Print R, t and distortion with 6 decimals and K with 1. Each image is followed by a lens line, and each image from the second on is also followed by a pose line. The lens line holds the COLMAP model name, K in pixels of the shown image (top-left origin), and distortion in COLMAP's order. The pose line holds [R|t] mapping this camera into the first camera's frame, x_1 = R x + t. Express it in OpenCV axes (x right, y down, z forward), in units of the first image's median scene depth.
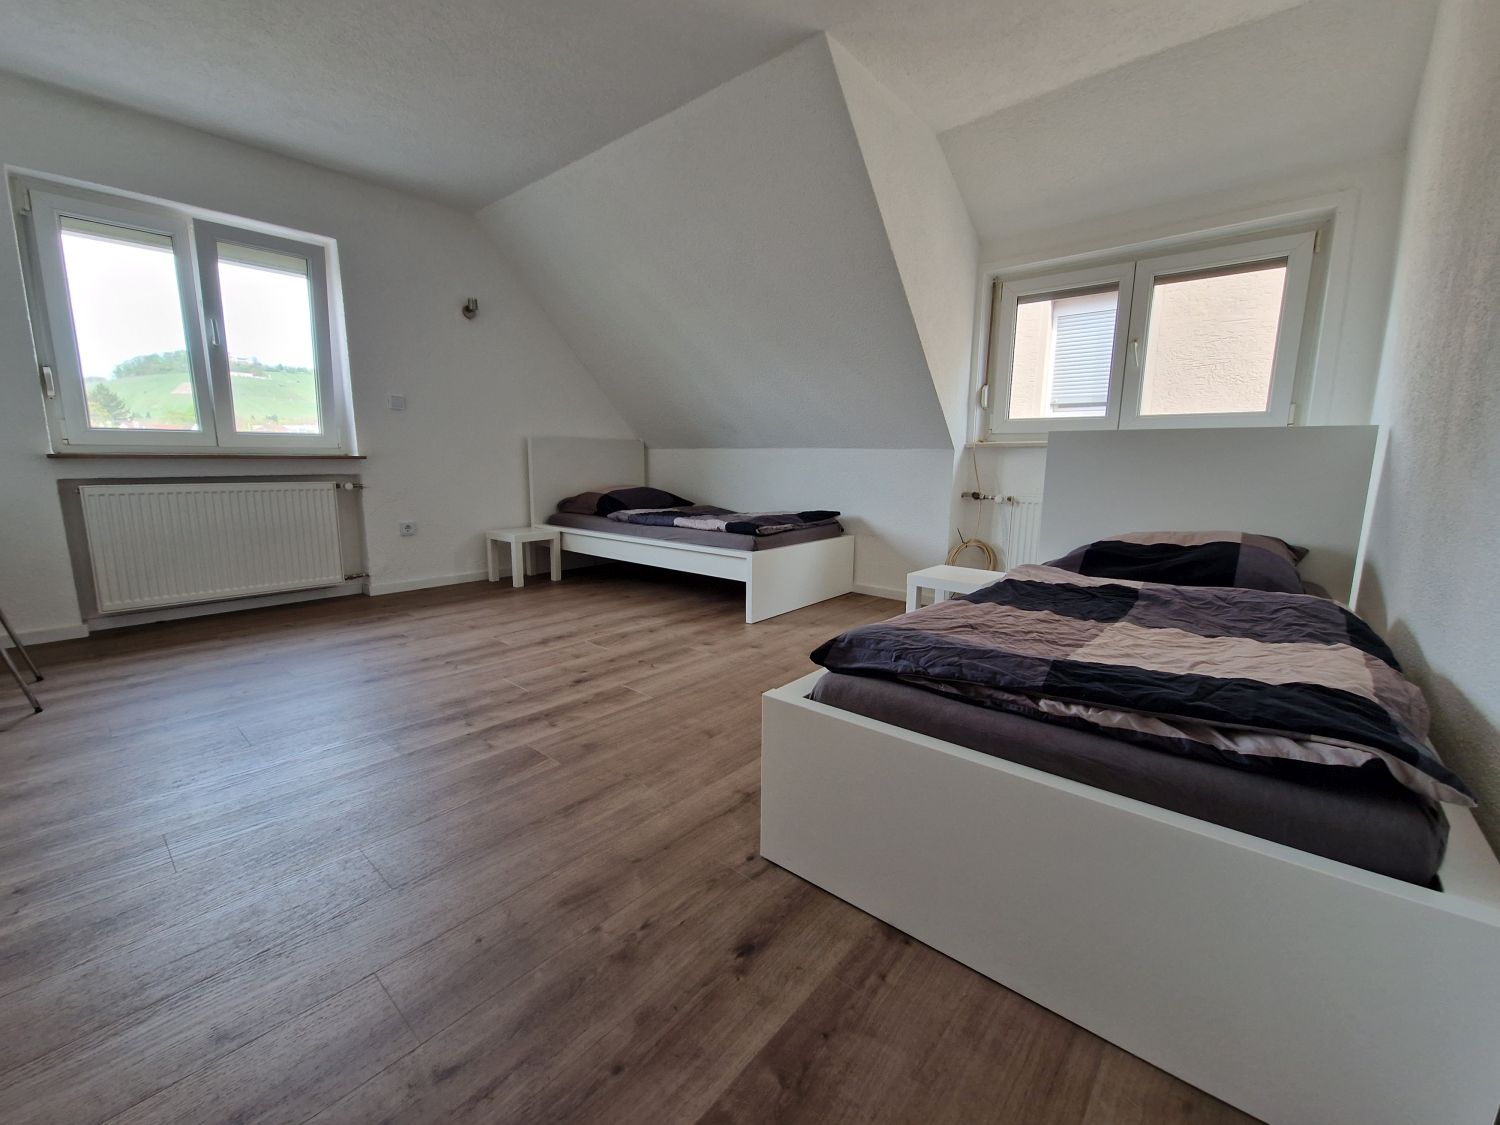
lens RADIAL K [[613.4, 0, 752.6], [0, 613.4, 556.6], [0, 0, 1]] dist [0.000368, -0.000534]
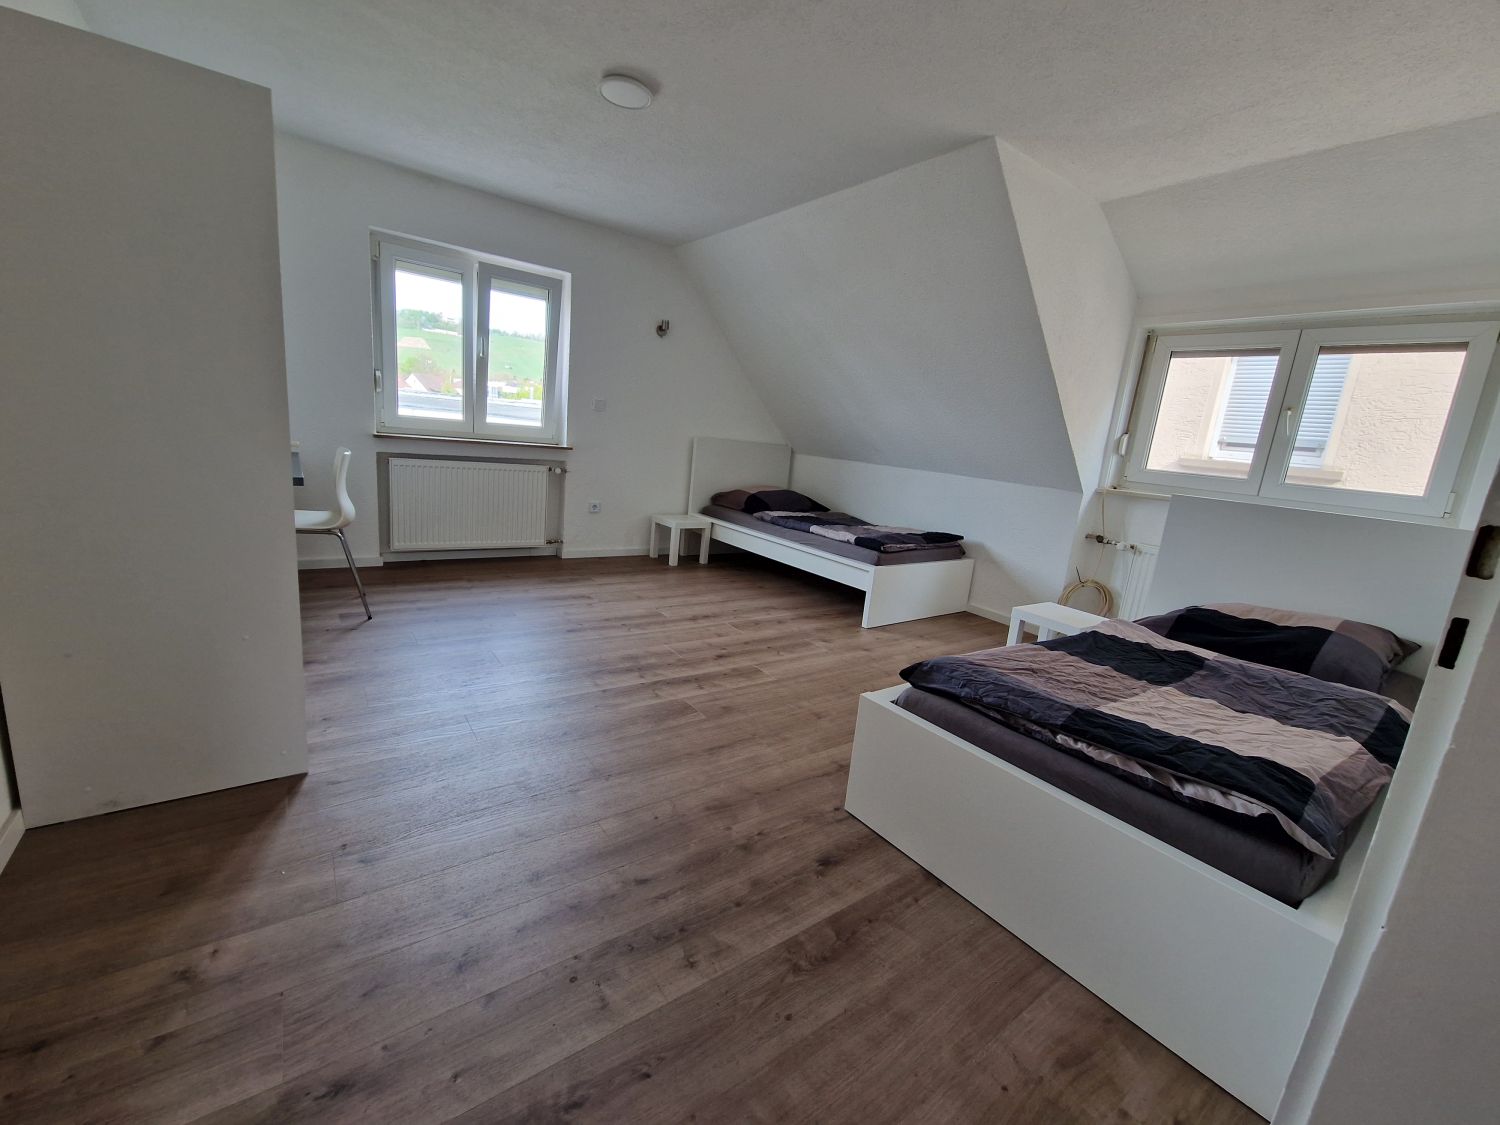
lens RADIAL K [[613.4, 0, 752.6], [0, 613.4, 556.6], [0, 0, 1]] dist [0.000368, -0.000534]
pose [[0.970519, 0.129206, -0.203466, 0.011552], [-0.123417, 0.991510, 0.040943, -0.061594], [0.207028, -0.014625, 0.978226, -0.223684]]
